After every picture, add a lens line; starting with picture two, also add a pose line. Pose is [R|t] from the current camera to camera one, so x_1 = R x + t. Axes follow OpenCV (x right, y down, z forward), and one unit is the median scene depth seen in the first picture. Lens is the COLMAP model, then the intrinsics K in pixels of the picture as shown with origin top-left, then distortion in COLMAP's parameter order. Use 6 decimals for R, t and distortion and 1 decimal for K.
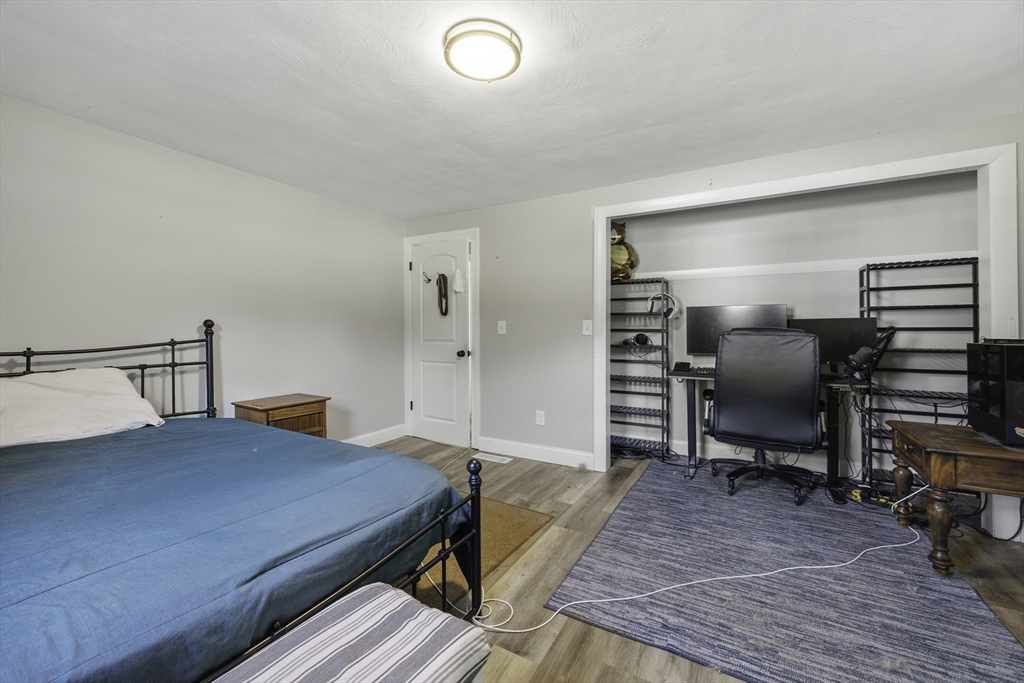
lens RADIAL K [[405.0, 0, 514.9], [0, 405.0, 335.4], [0, 0, 1]] dist [0.002290, 0.000191]
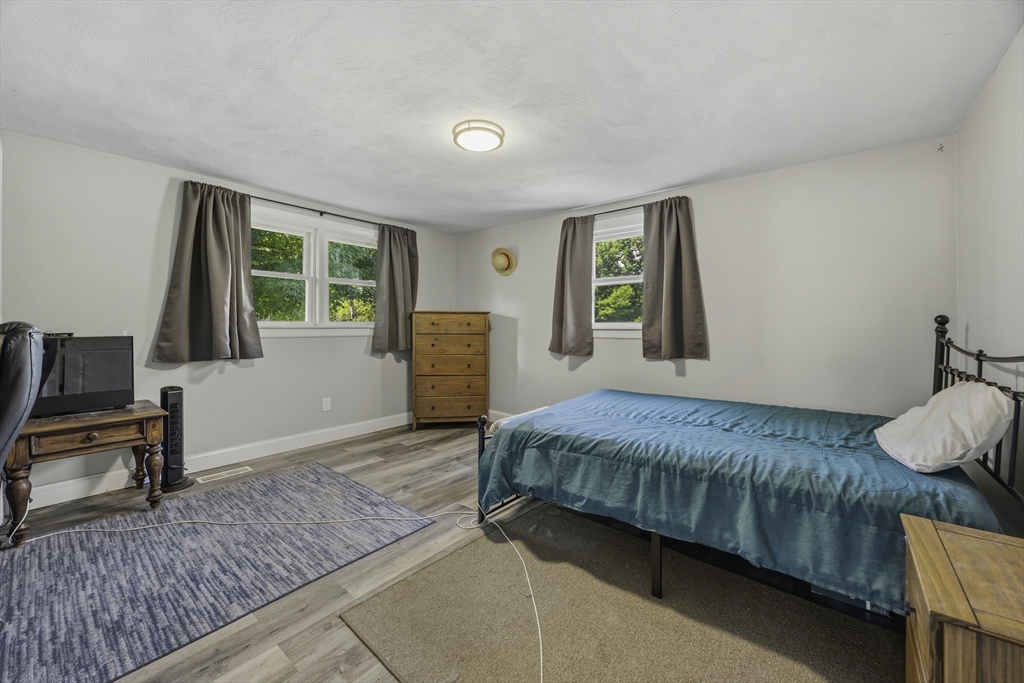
lens RADIAL K [[405.0, 0, 514.9], [0, 405.0, 335.4], [0, 0, 1]] dist [0.002290, 0.000191]
pose [[-0.988284, 0.005673, 0.152519, -0.345242], [0.010974, 0.999364, 0.033940, -0.037848], [-0.152229, 0.035216, -0.987718, 1.882149]]
